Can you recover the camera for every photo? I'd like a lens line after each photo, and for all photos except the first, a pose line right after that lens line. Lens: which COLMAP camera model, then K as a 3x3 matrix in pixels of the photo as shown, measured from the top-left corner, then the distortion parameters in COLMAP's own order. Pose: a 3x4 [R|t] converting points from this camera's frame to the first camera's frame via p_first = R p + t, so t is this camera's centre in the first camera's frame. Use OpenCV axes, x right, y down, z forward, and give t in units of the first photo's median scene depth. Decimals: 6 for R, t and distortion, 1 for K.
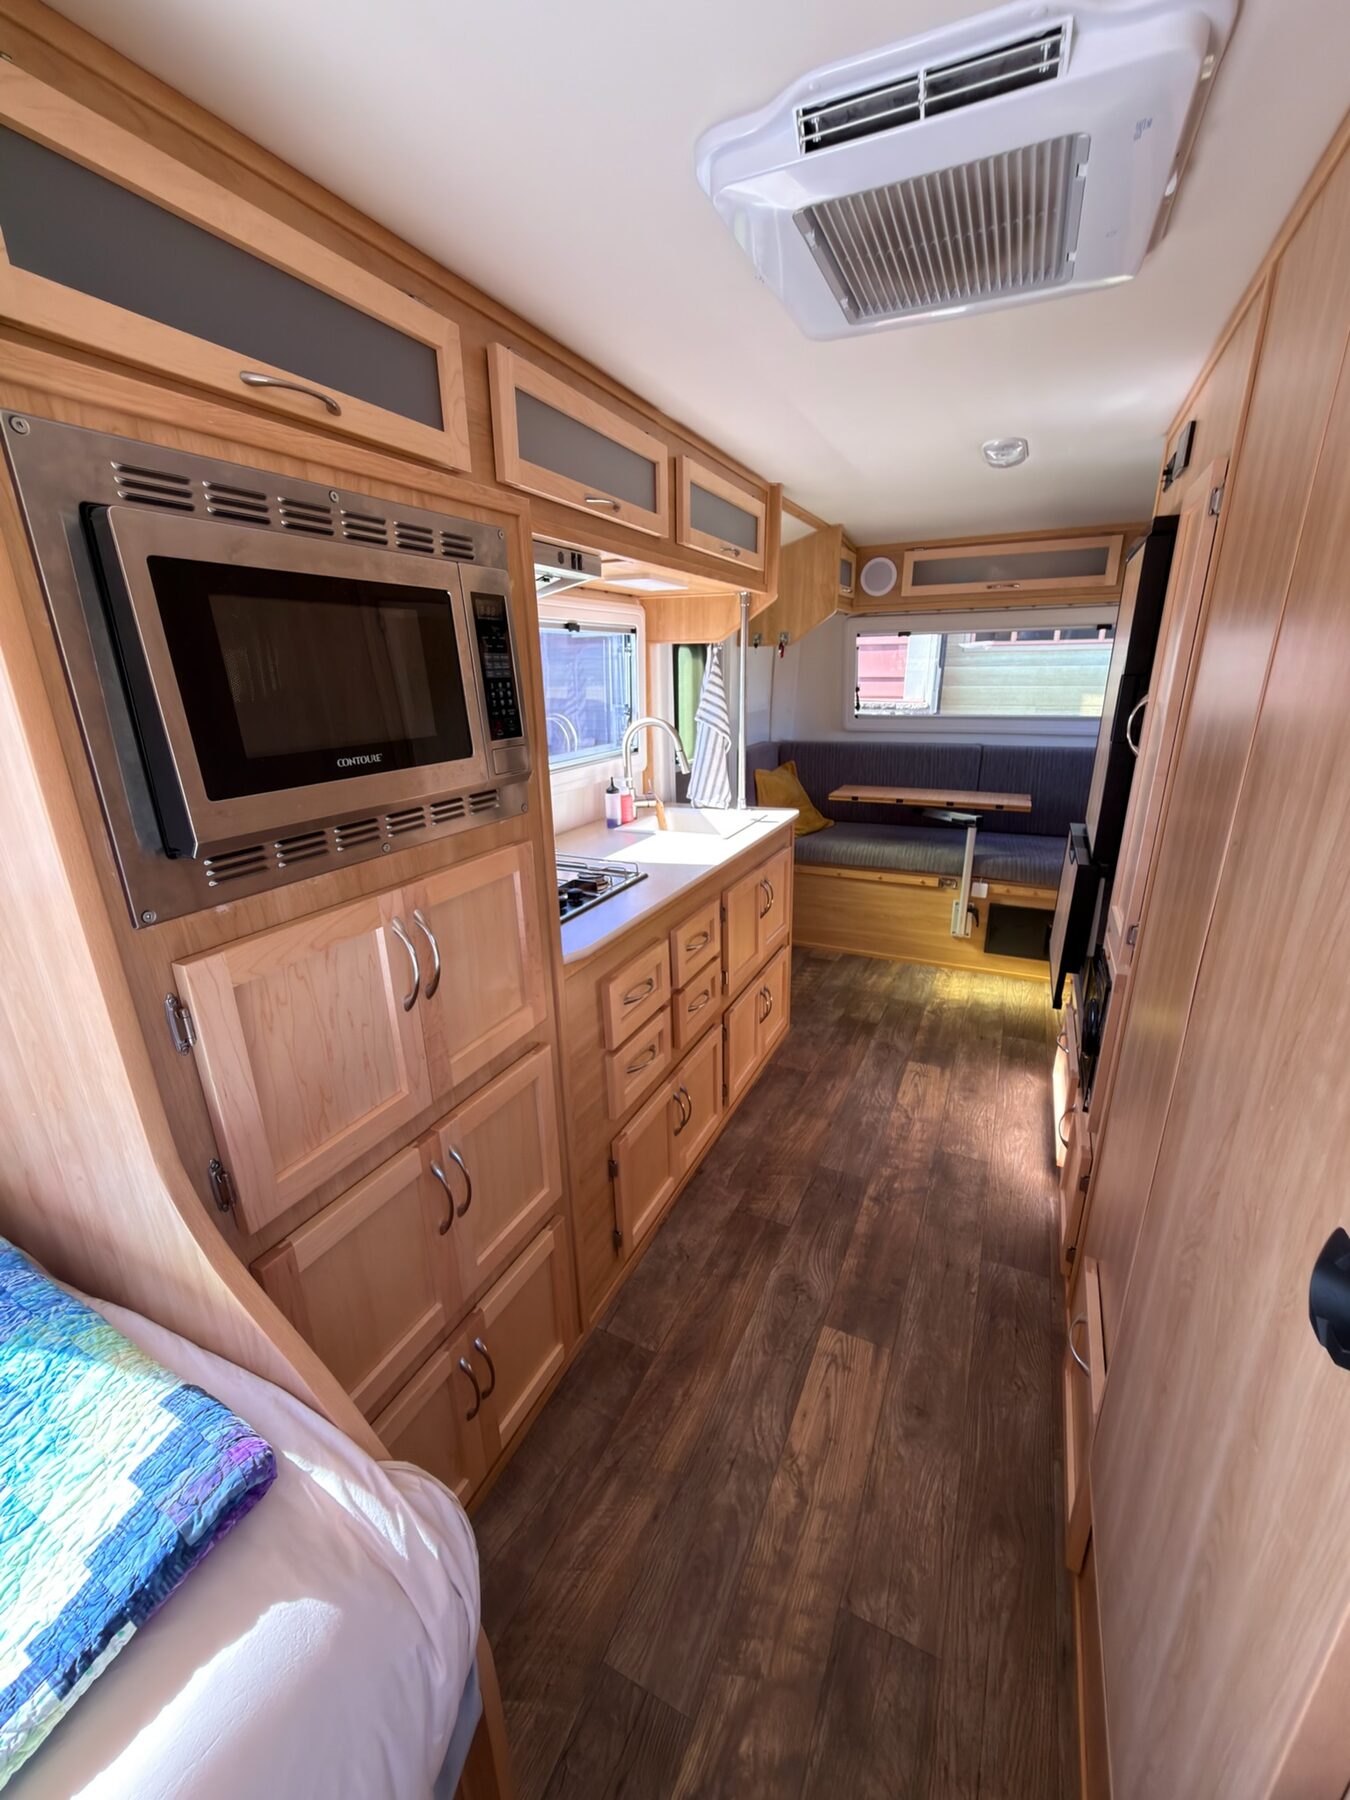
lens RADIAL K [[714.2, 0, 677.1], [0, 714.2, 897.6], [0, 0, 1]] dist [0.000449, -0.000097]
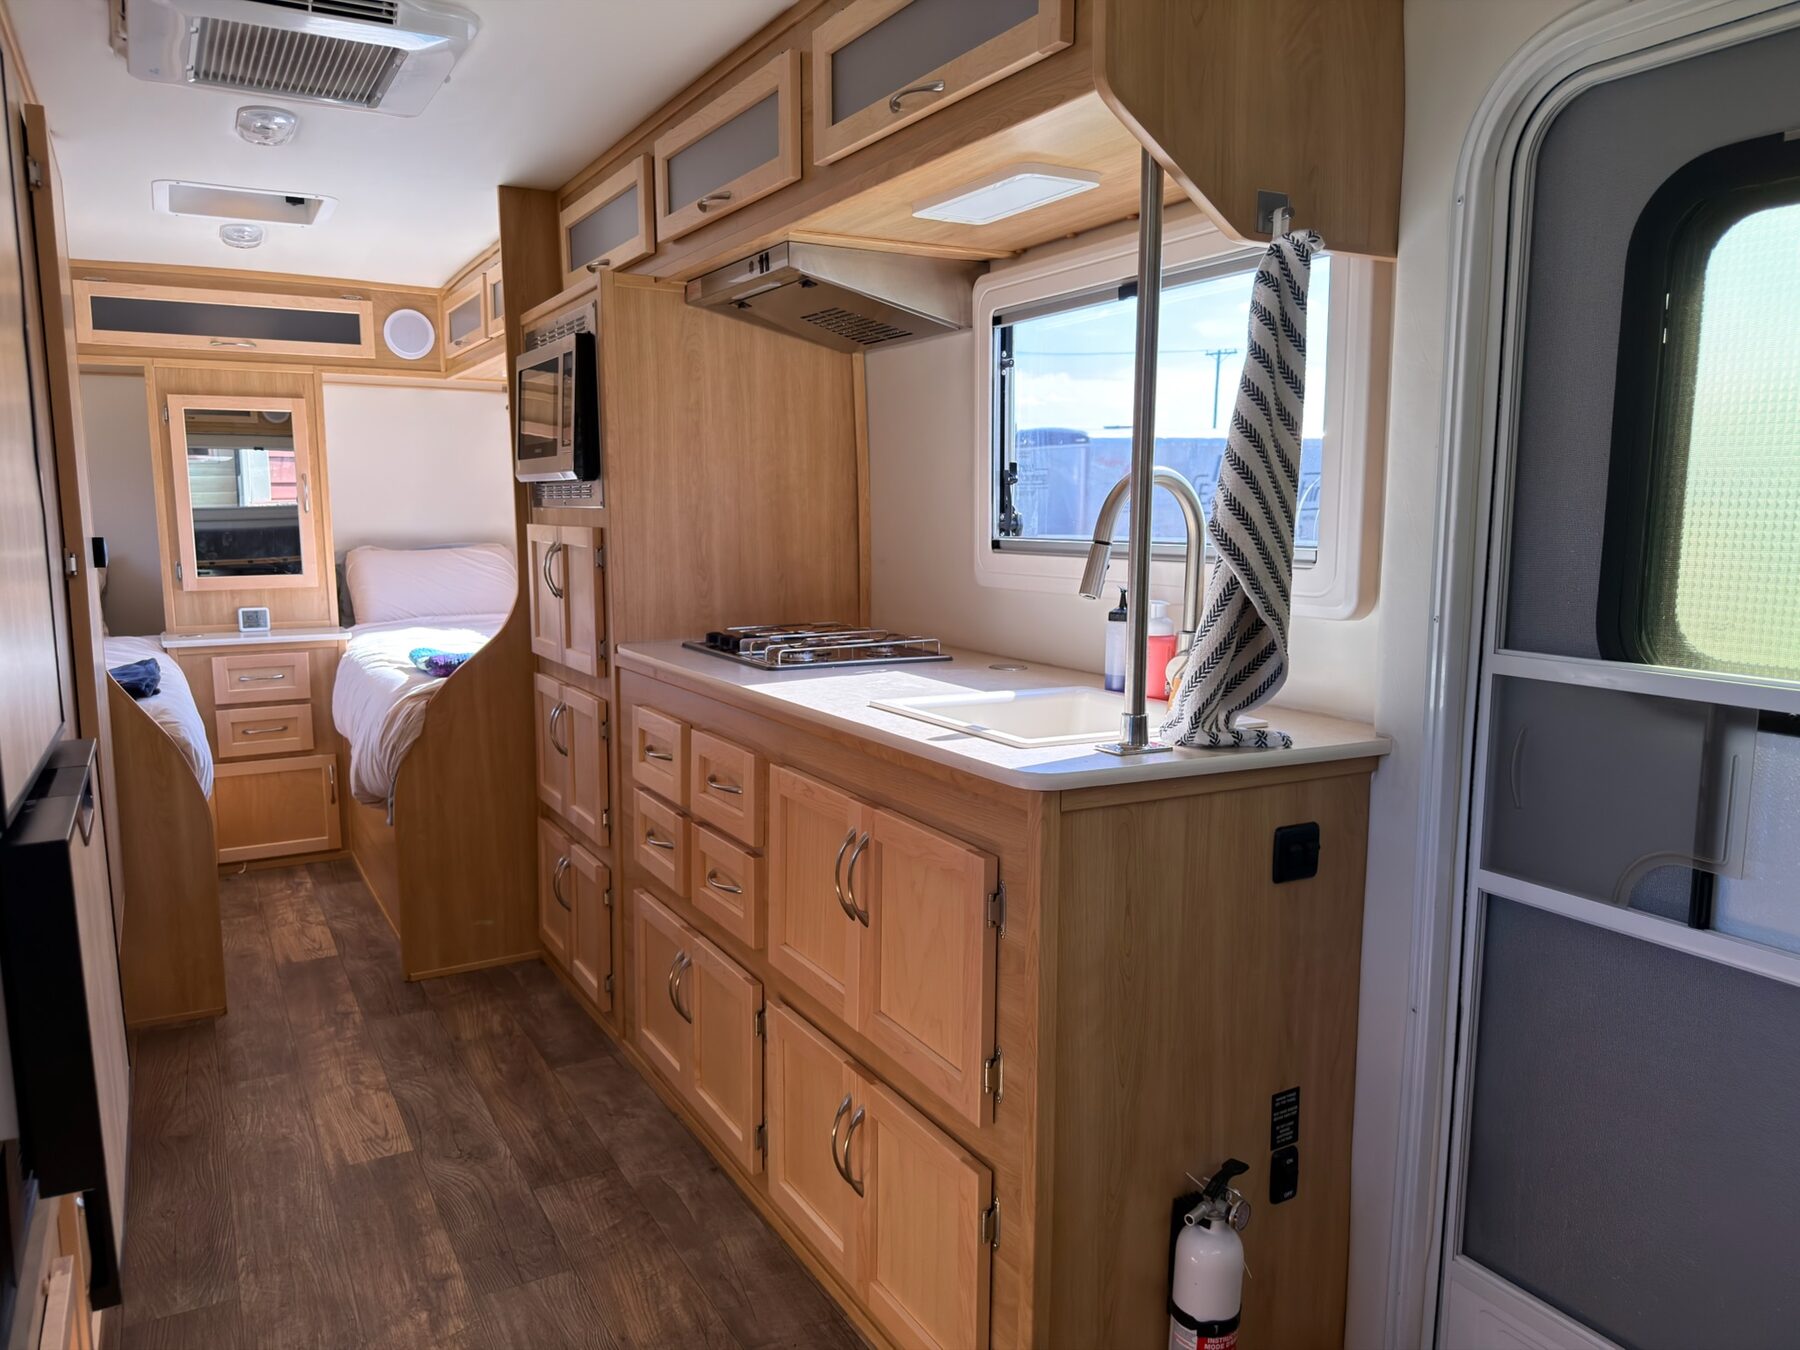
lens RADIAL K [[1282.7, 0, 902.0], [0, 1282.7, 682.9], [0, 0, 1]] dist [0.040253, -0.049390]
pose [[-0.571494, 0.127915, -0.810575, 0.974405], [-0.245267, 0.915998, 0.317476, -0.485958], [0.783096, 0.380243, -0.492114, 1.872880]]
